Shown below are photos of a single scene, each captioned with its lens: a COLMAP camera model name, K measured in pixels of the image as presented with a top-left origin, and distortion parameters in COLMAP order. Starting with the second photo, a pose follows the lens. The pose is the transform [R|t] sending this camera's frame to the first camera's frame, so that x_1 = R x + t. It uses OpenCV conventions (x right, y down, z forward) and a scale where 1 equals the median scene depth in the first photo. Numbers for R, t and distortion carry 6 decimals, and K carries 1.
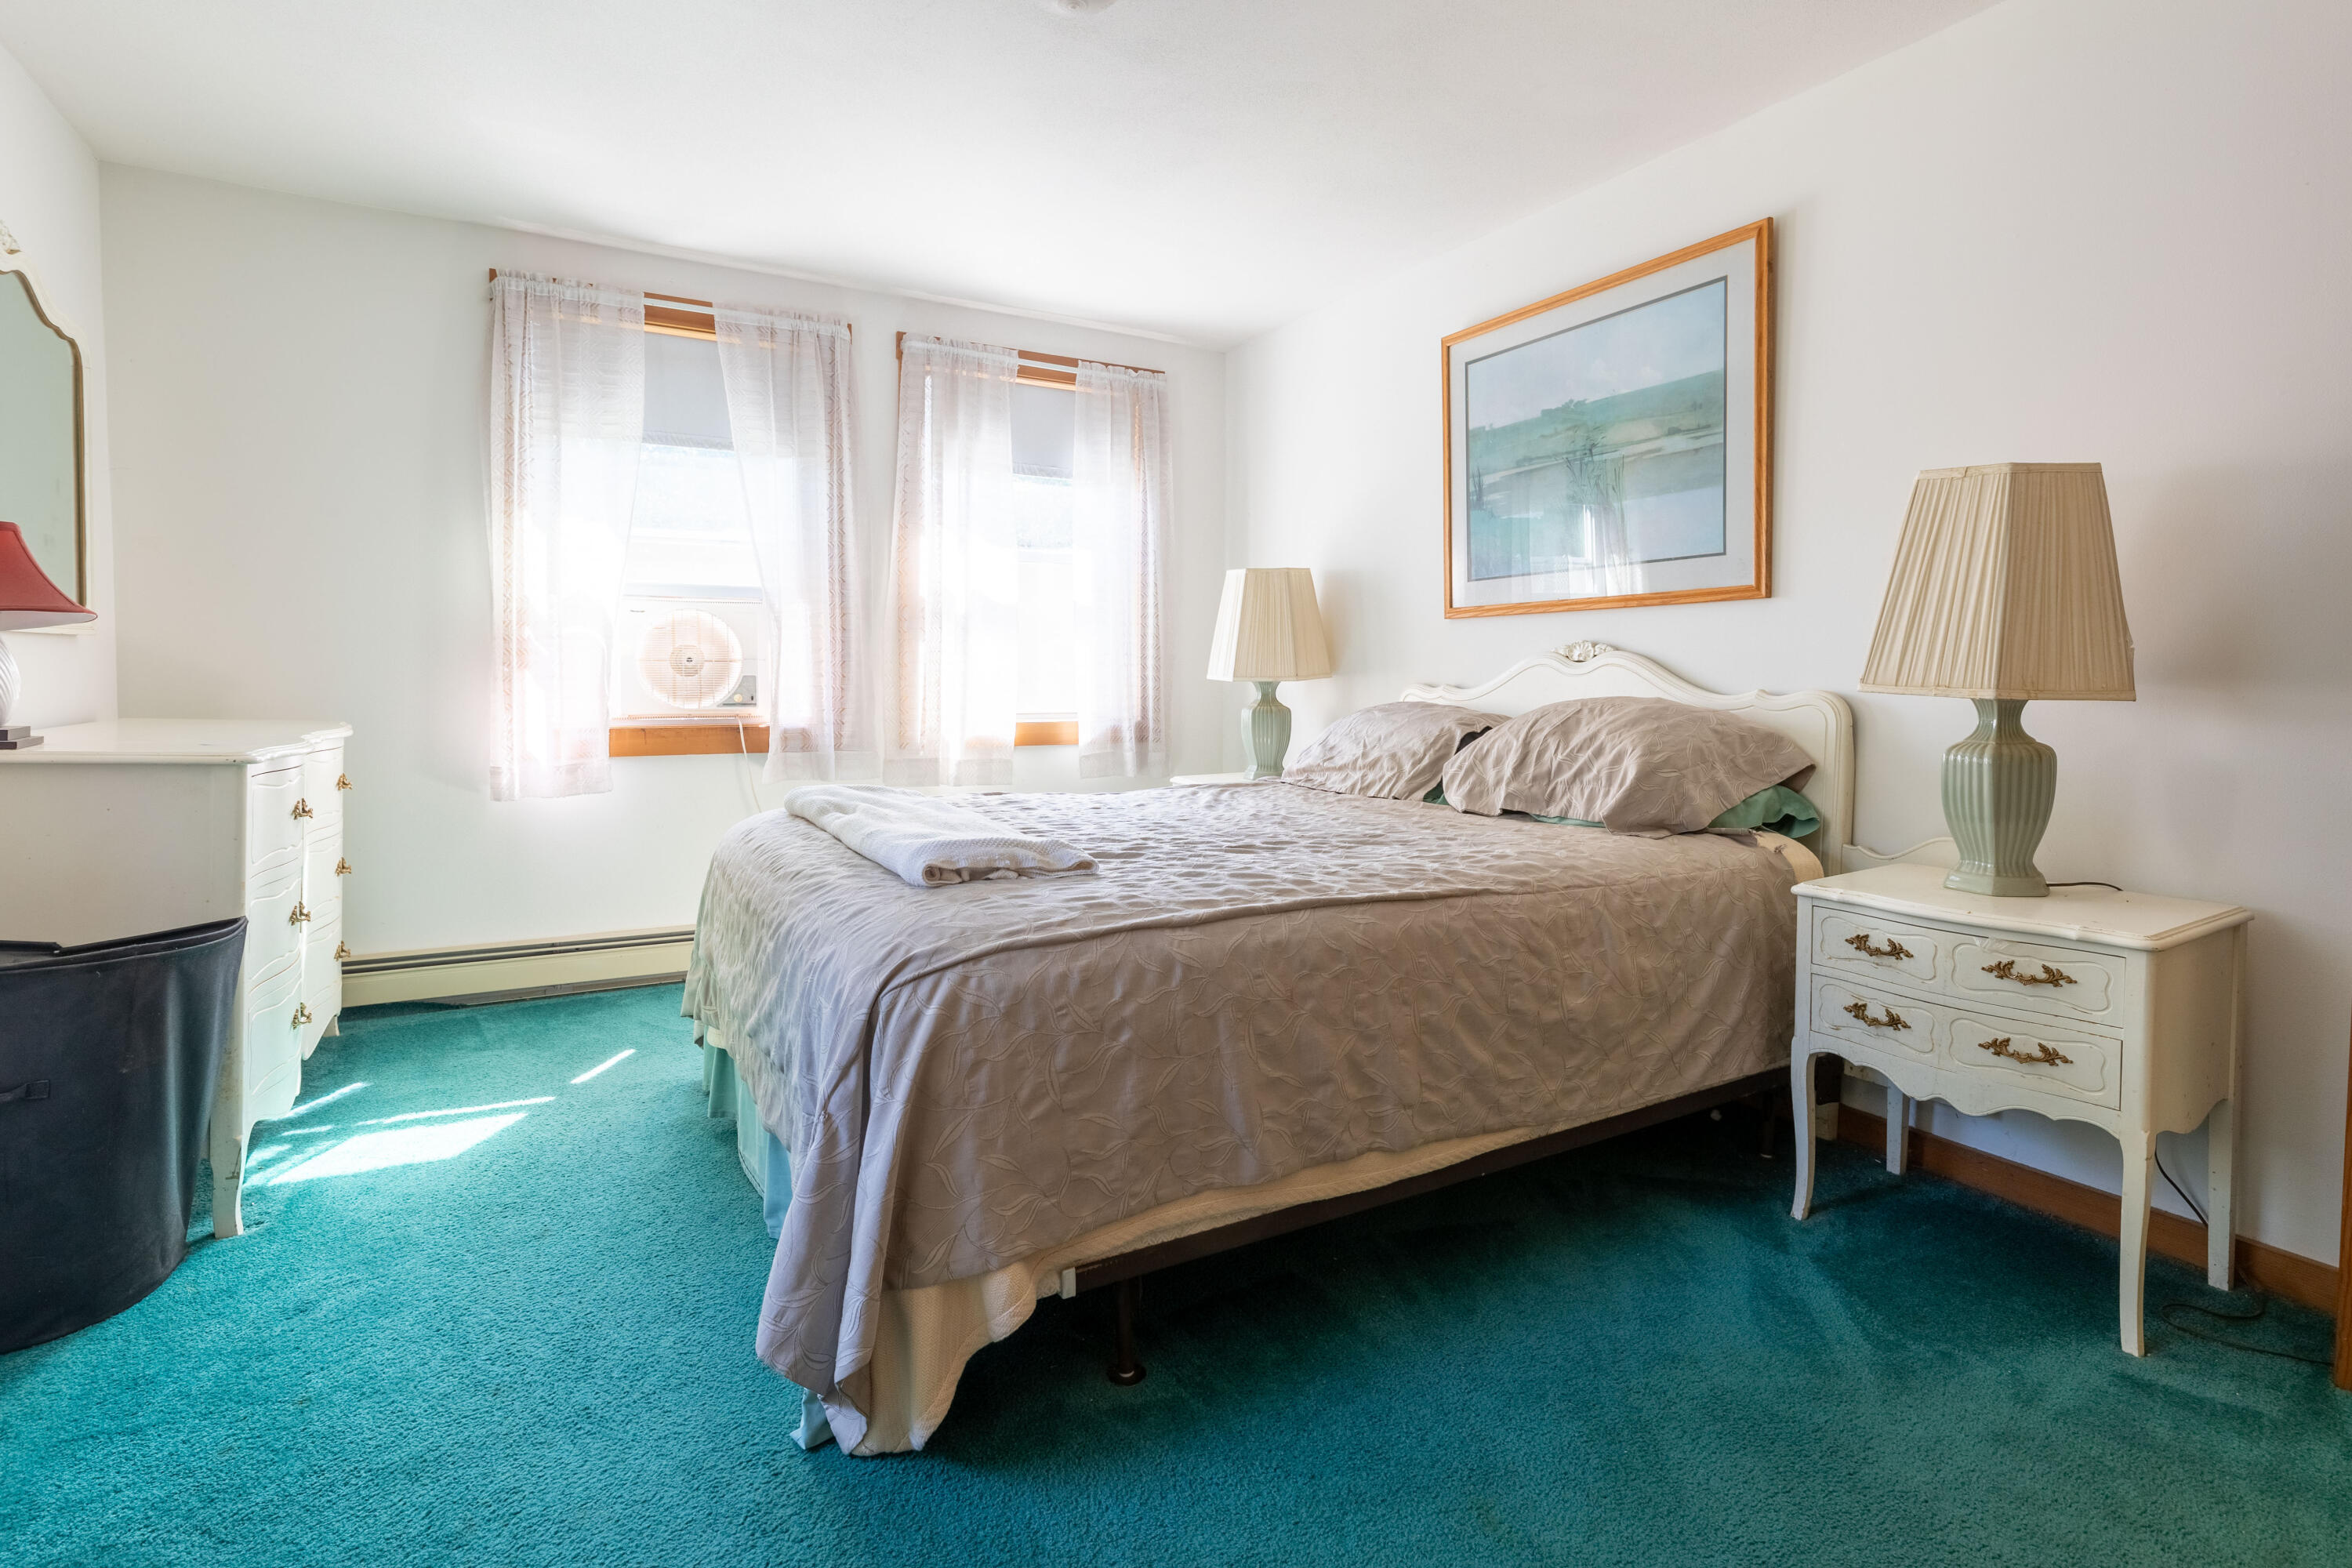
lens RADIAL K [[1165.6, 0, 1185.2], [0, 1165.6, 783.7], [0, 0, 1]] dist [0.000698, -0.001510]
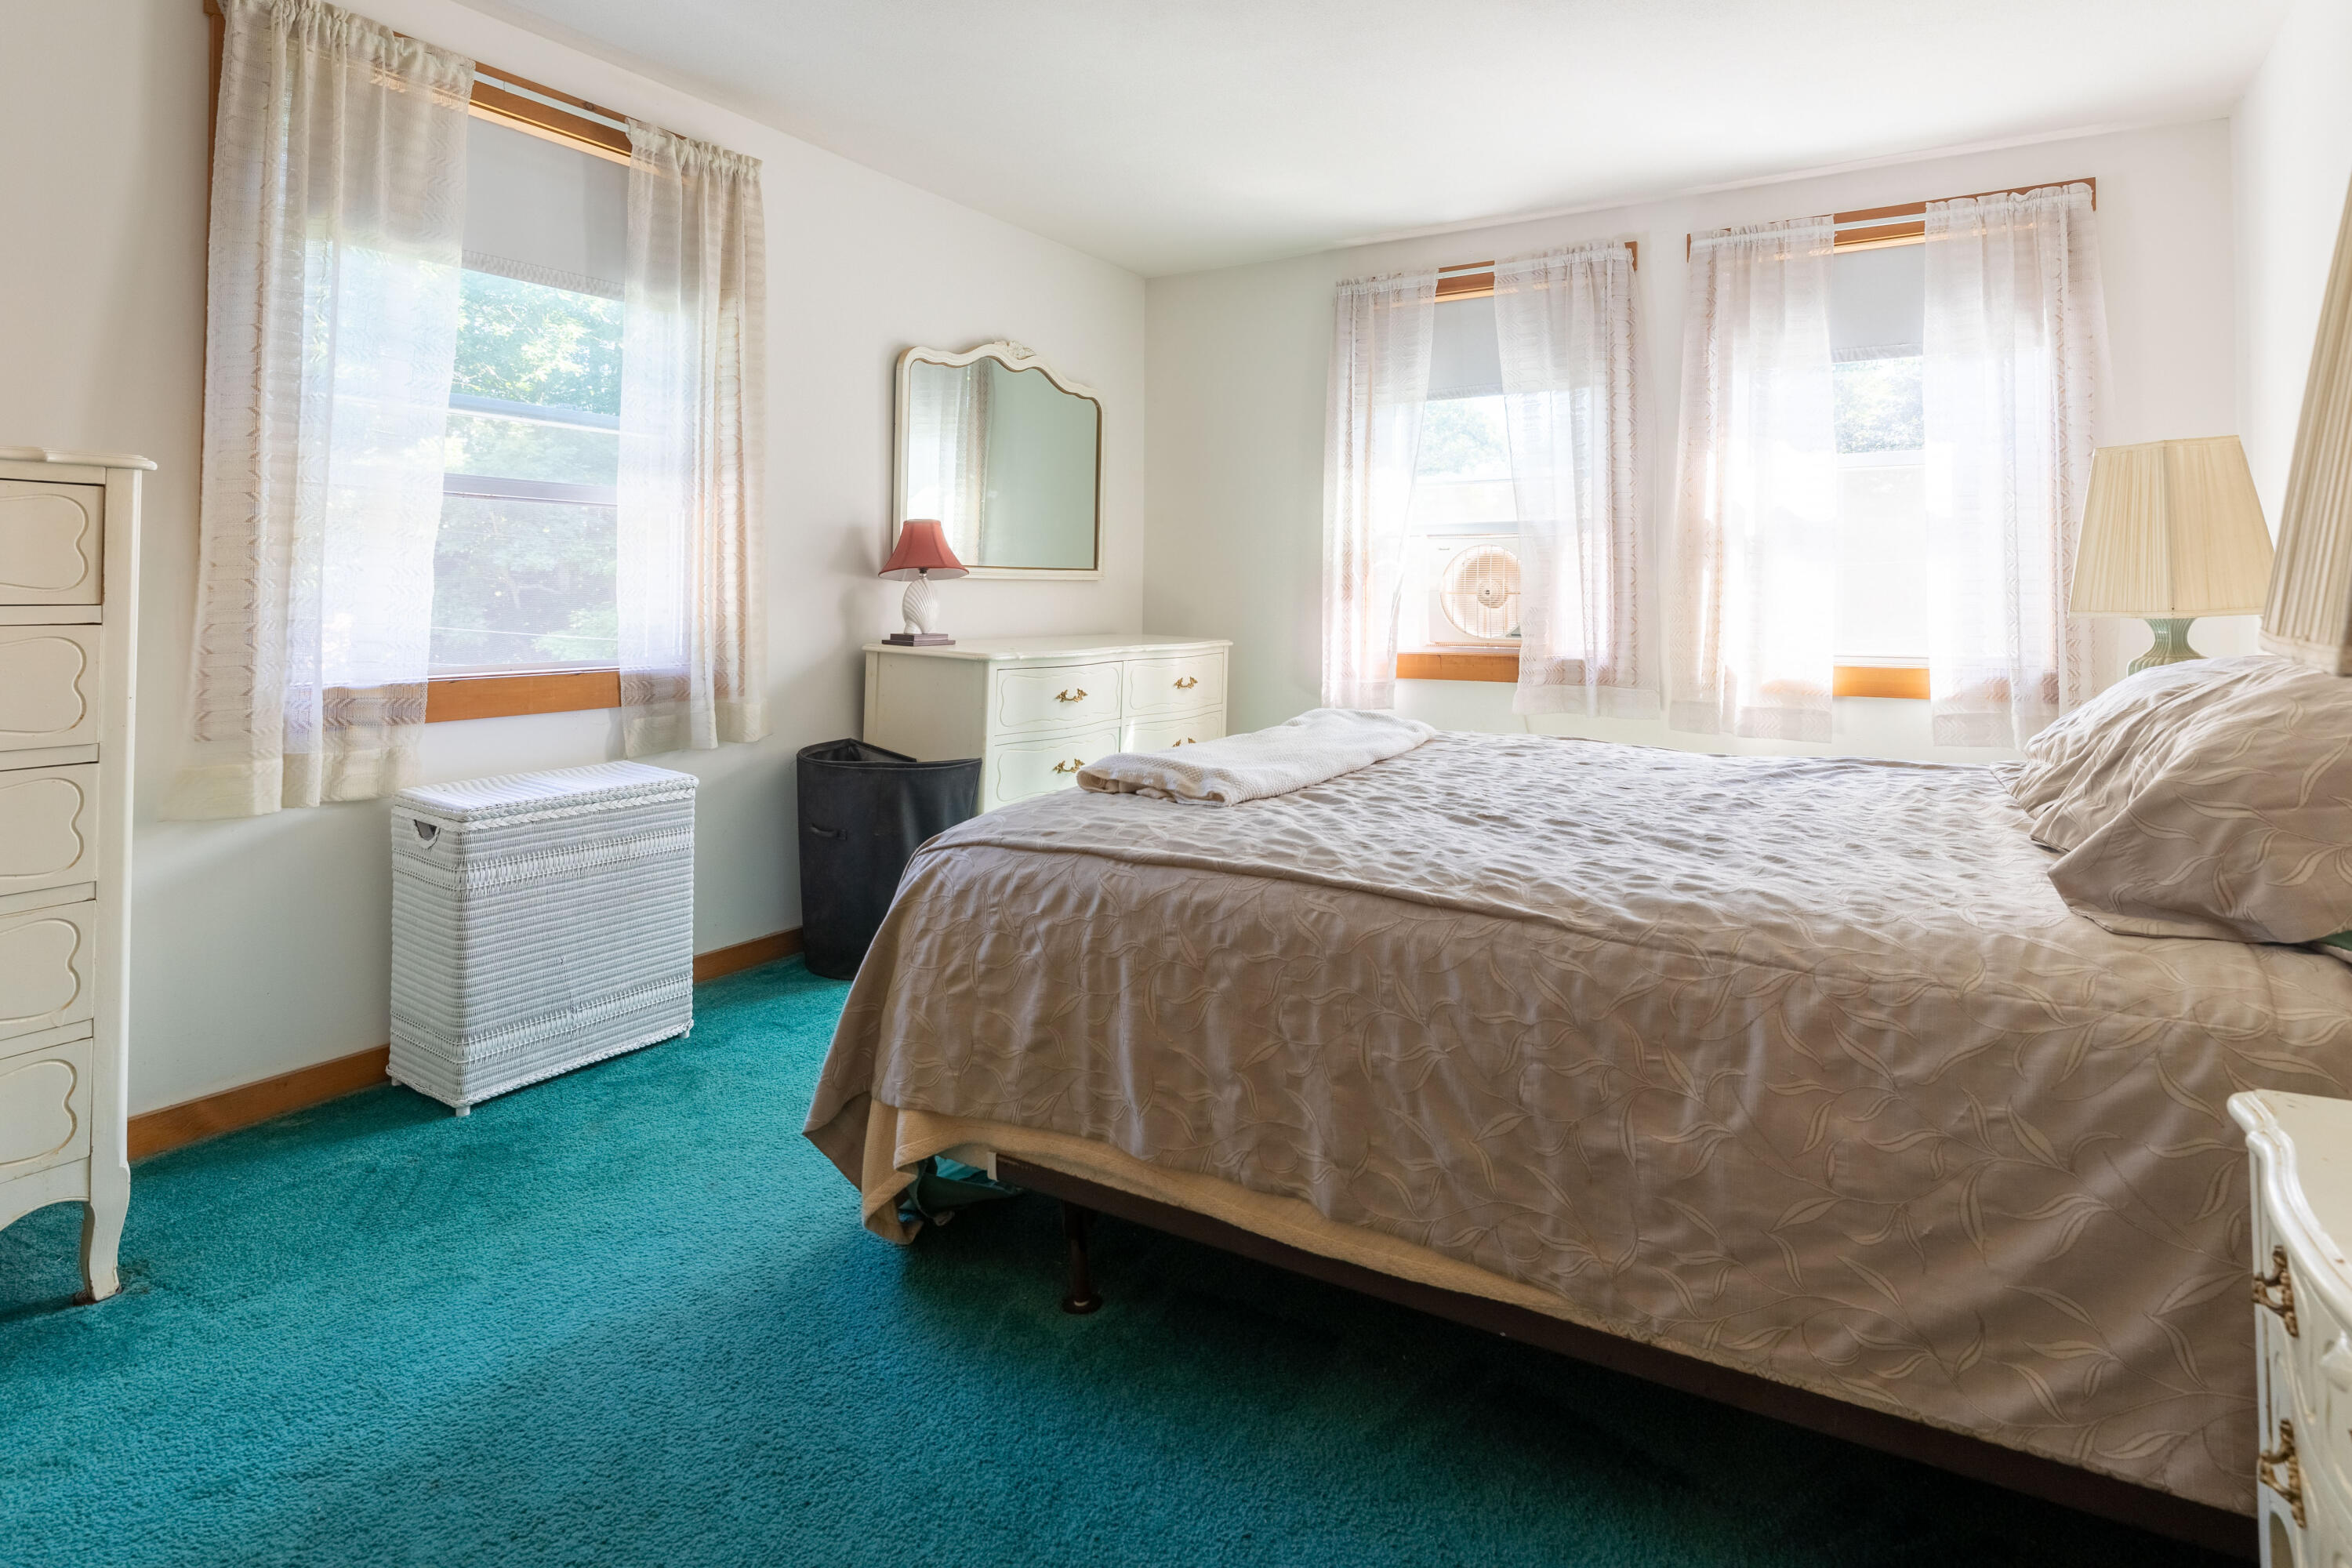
lens RADIAL K [[1165.6, 0, 1160.4], [0, 1165.6, 624.1], [0, 0, 1]] dist [0.000698, -0.001510]
pose [[0.501281, 0.014772, -0.865158, 0.700450], [-0.082868, 0.996078, -0.031007, -0.038943], [0.861307, 0.087237, 0.500539, 0.426372]]
